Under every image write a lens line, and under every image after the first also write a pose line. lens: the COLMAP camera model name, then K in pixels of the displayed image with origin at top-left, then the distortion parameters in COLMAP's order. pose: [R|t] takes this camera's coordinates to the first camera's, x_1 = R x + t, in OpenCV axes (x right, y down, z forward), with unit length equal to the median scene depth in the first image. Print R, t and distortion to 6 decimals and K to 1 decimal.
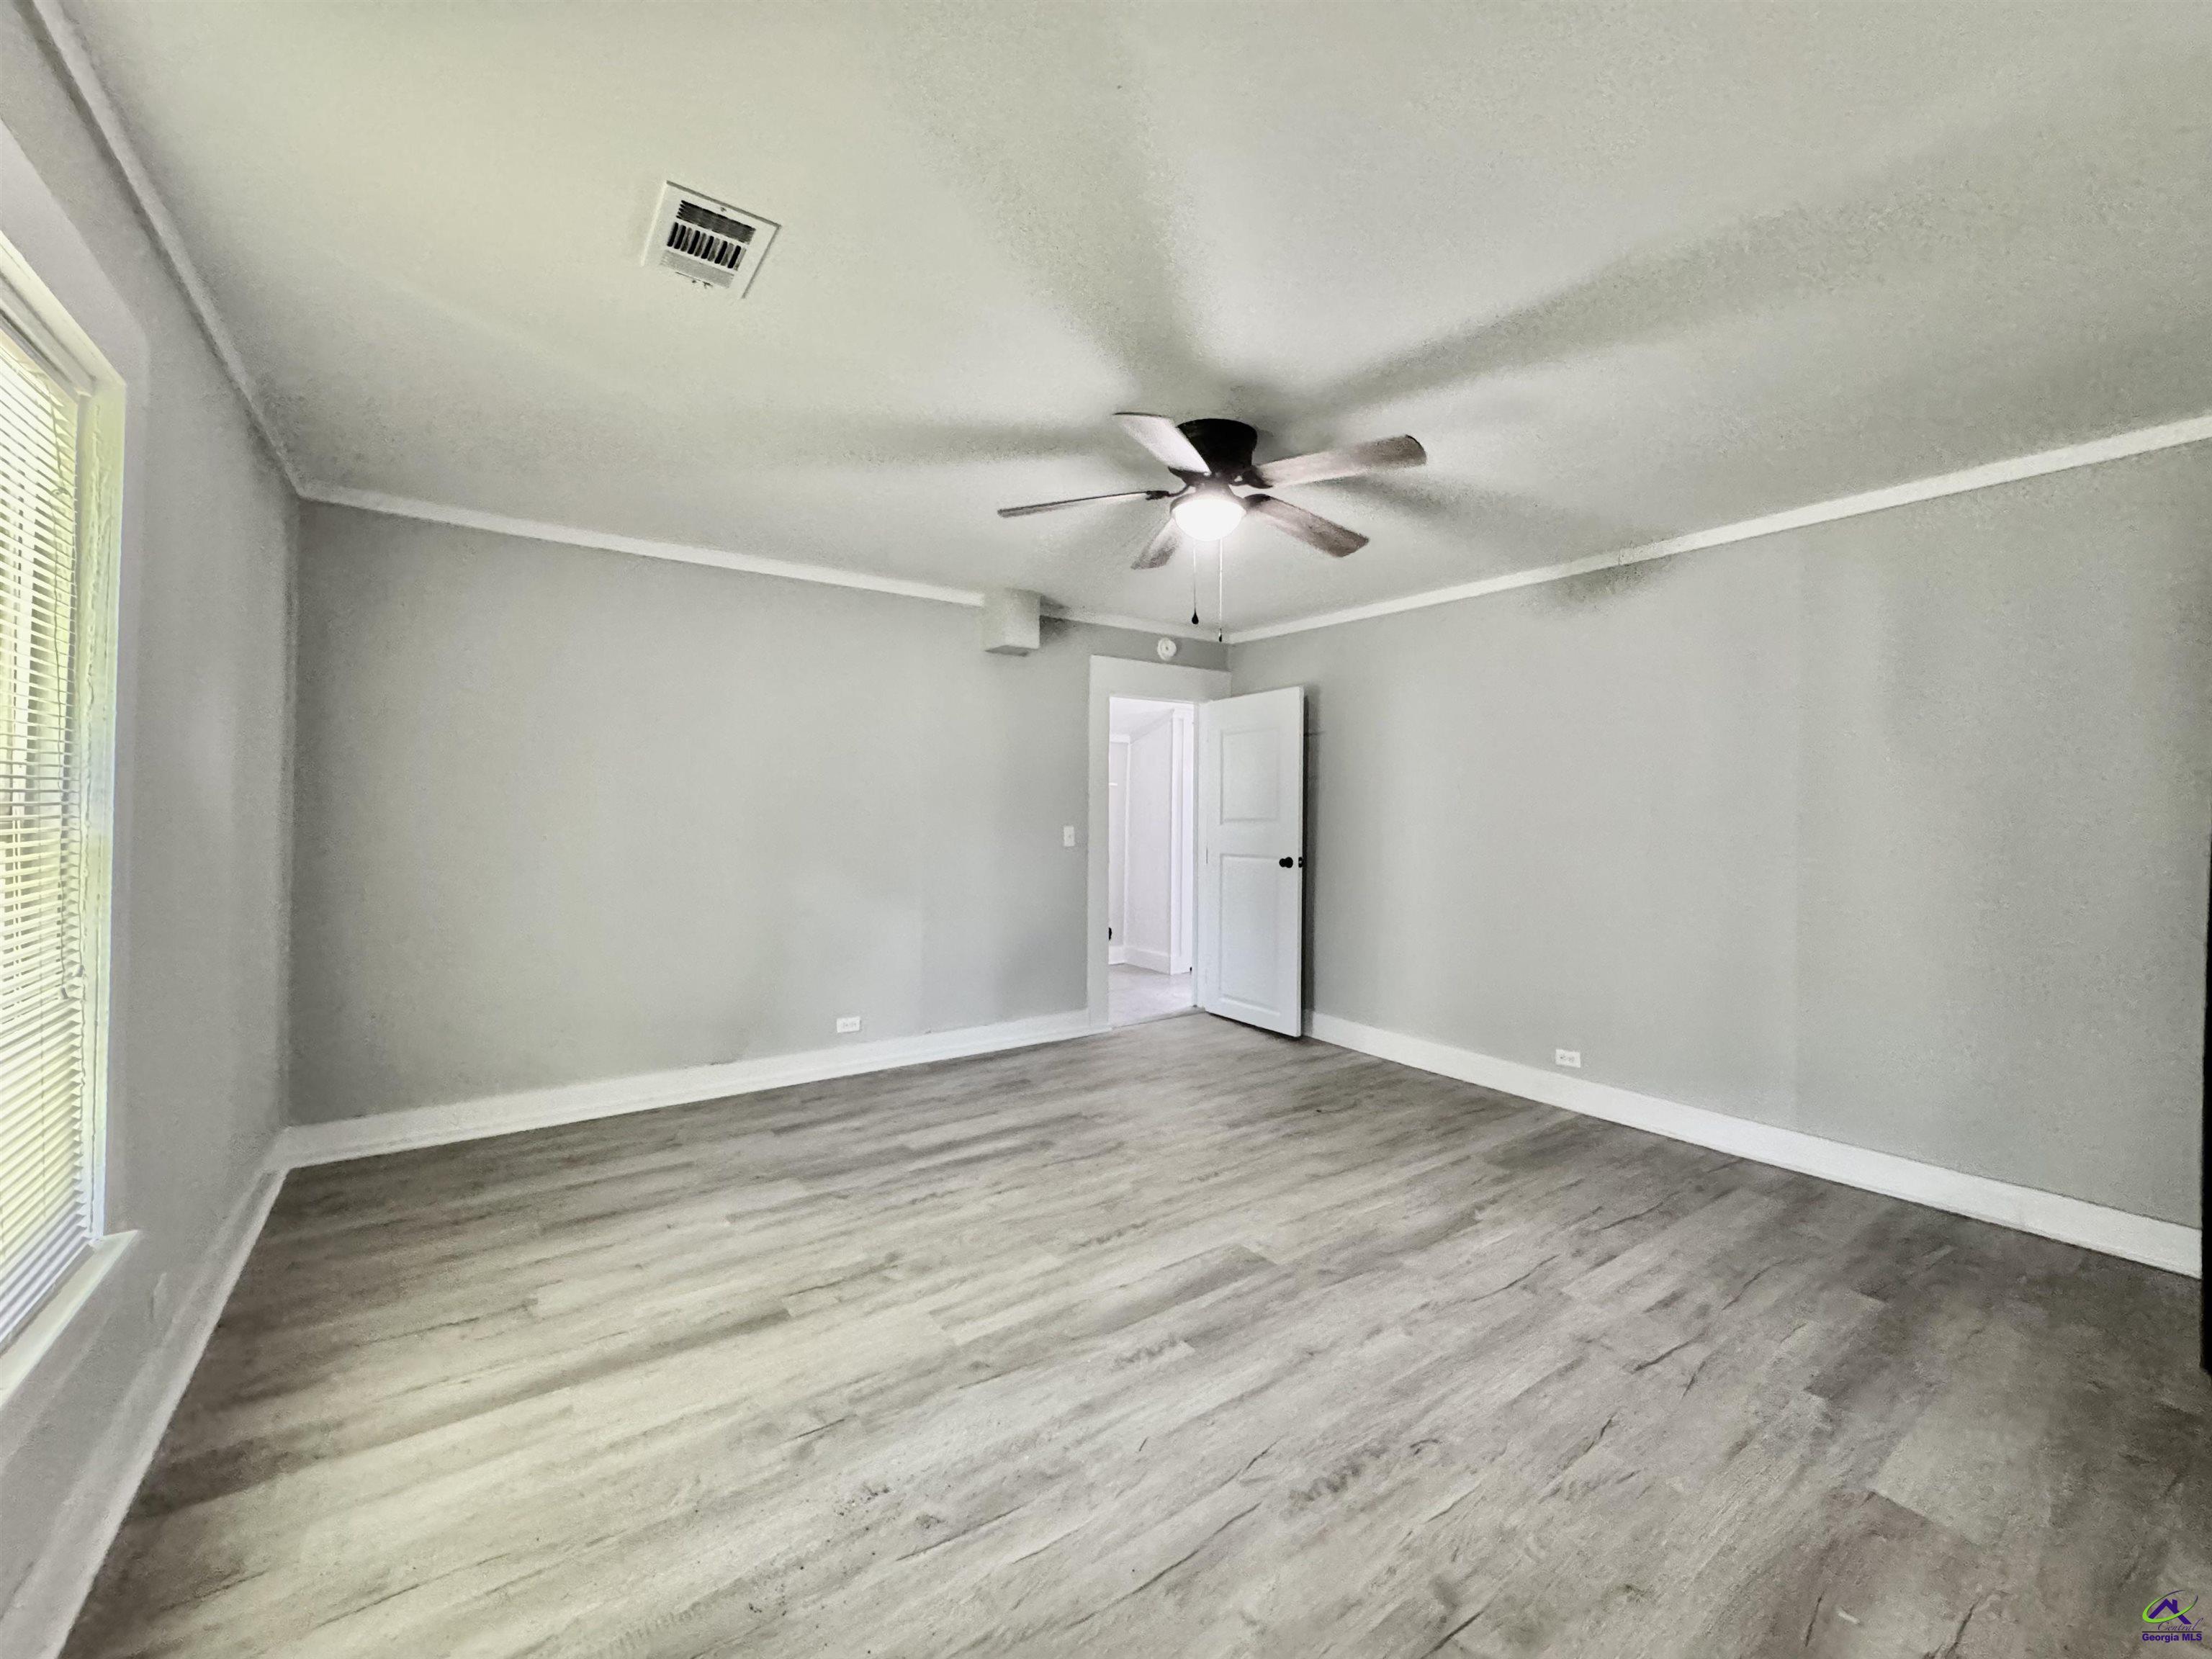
lens RADIAL K [[884.0, 0, 1105.5], [0, 884.0, 817.8], [0, 0, 1]] dist [-0.006037, 0.001010]
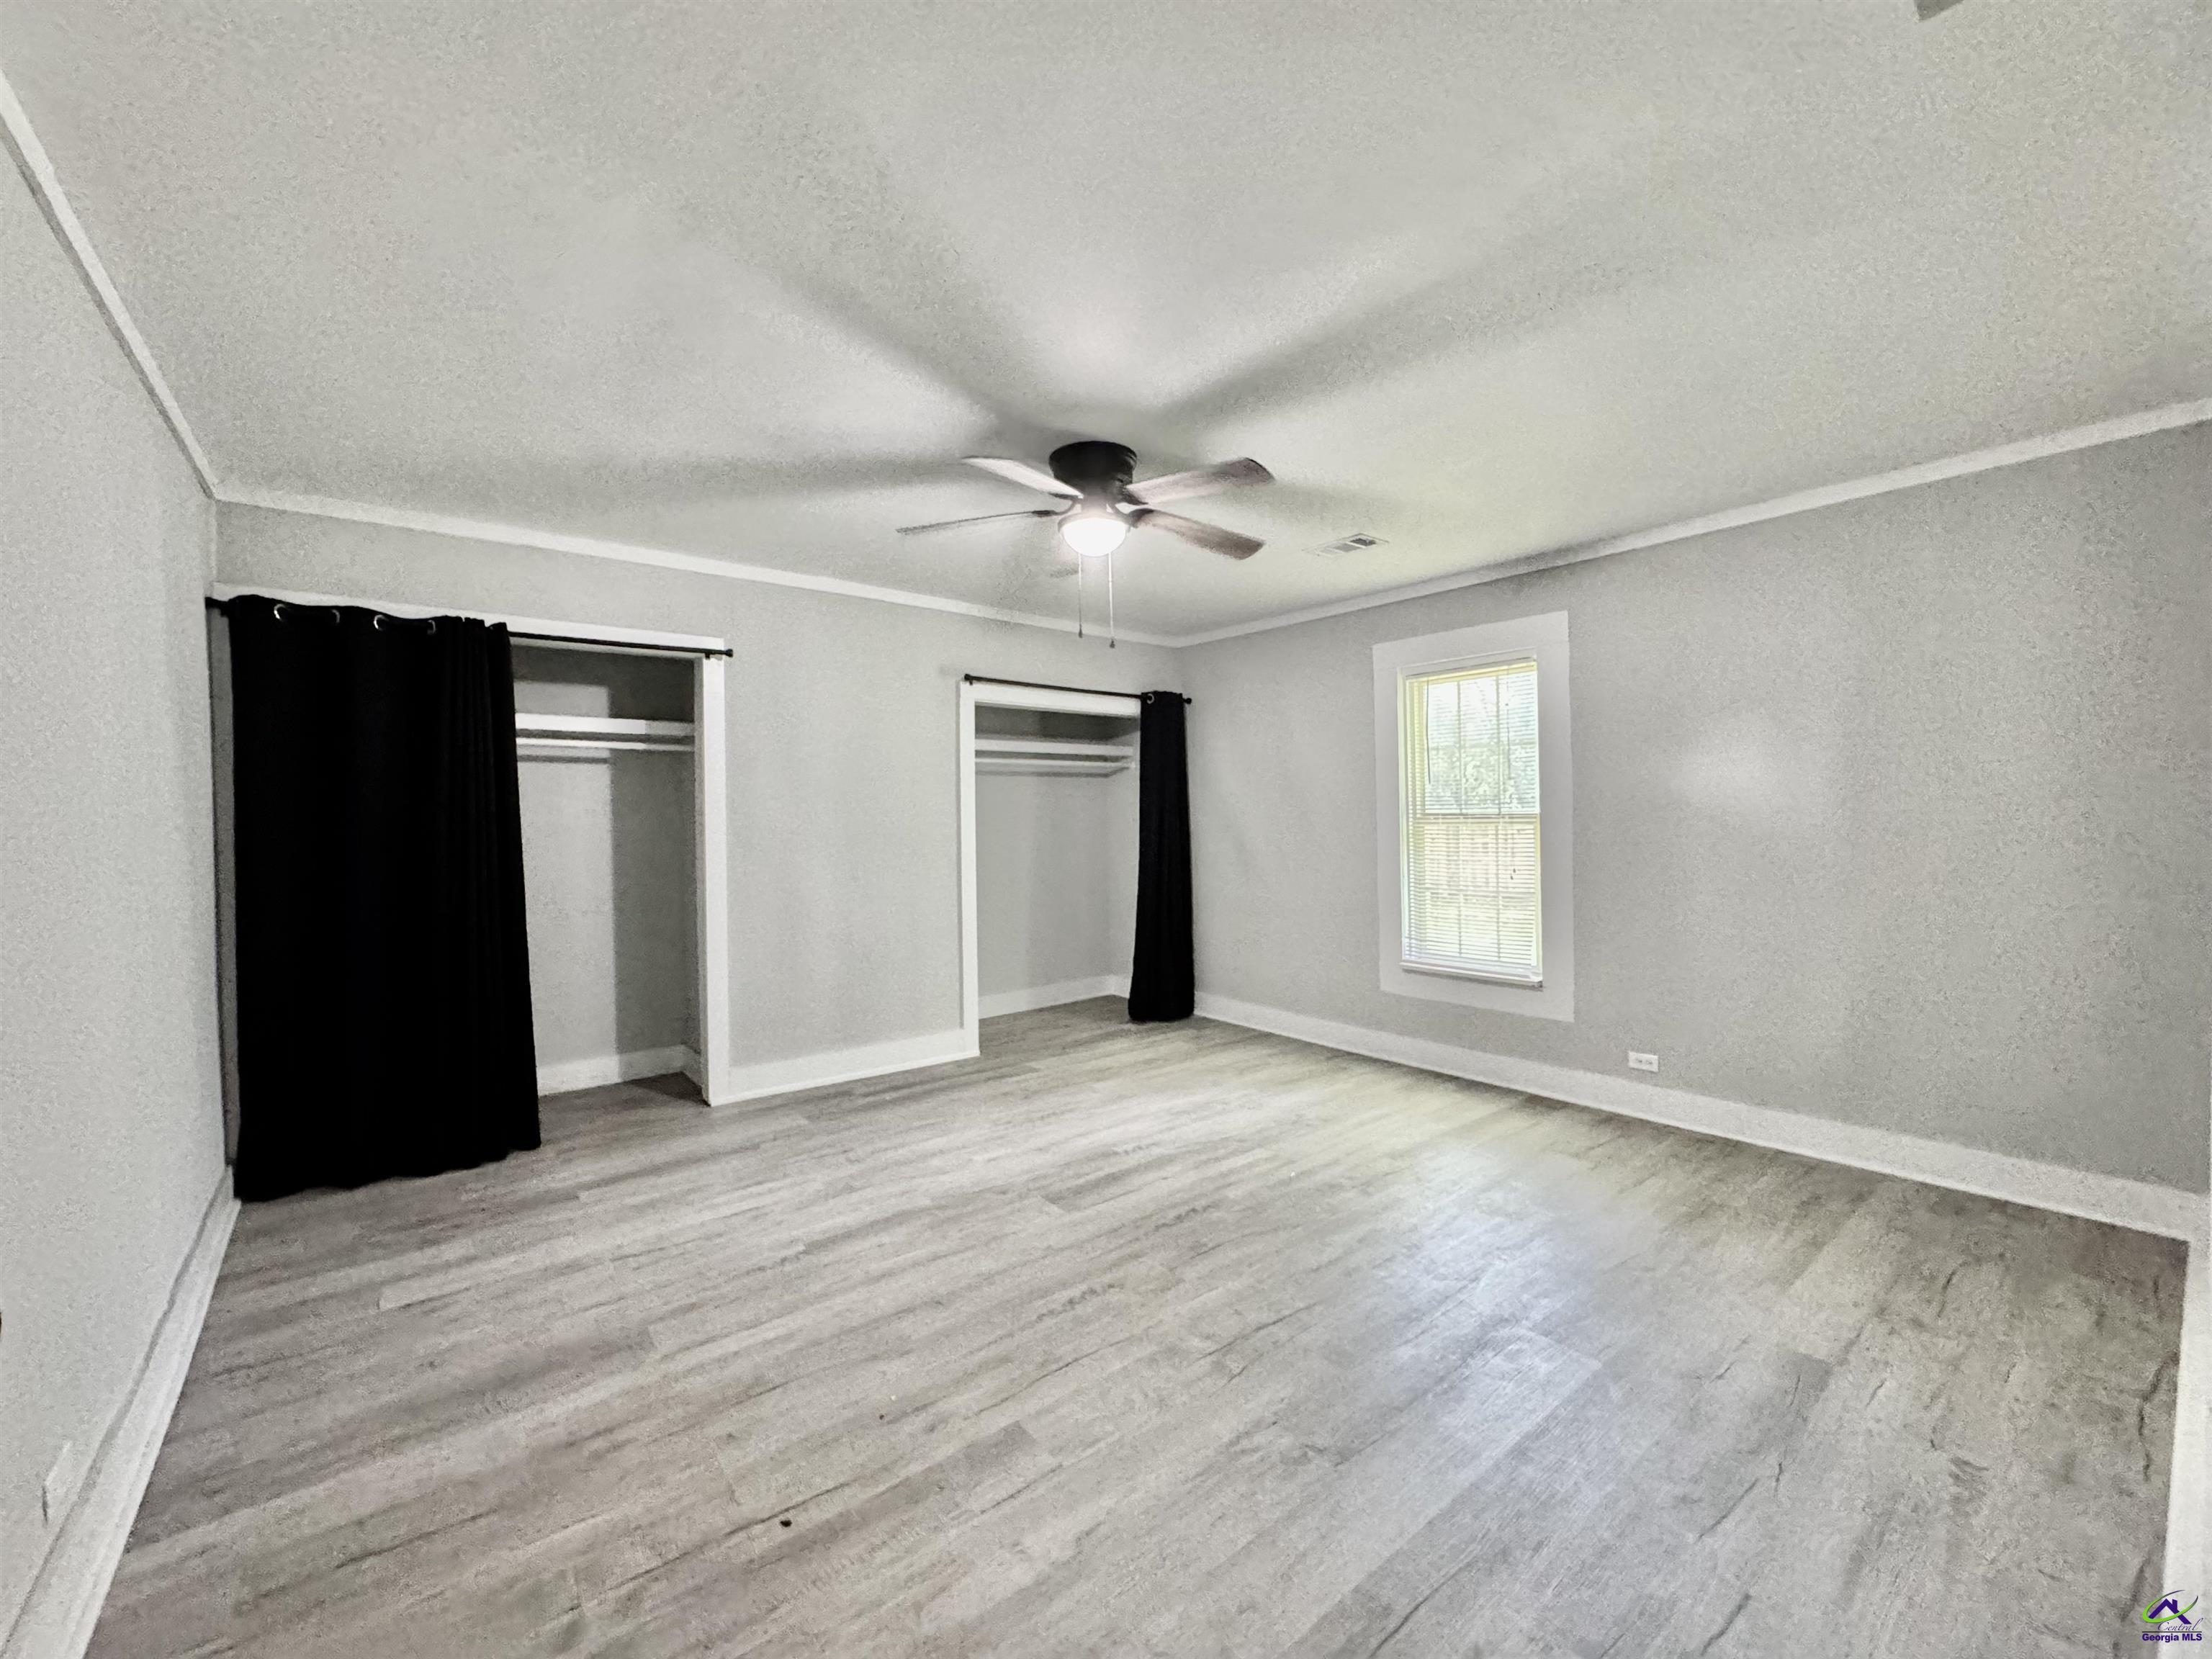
lens RADIAL K [[884.0, 0, 1104.0], [0, 884.0, 822.6], [0, 0, 1]] dist [-0.006037, 0.001010]
pose [[-0.998213, -0.000281, -0.059748, 0.174100], [-0.000806, 0.999961, 0.008776, -0.003372], [0.059744, 0.008808, -0.998175, 2.114568]]
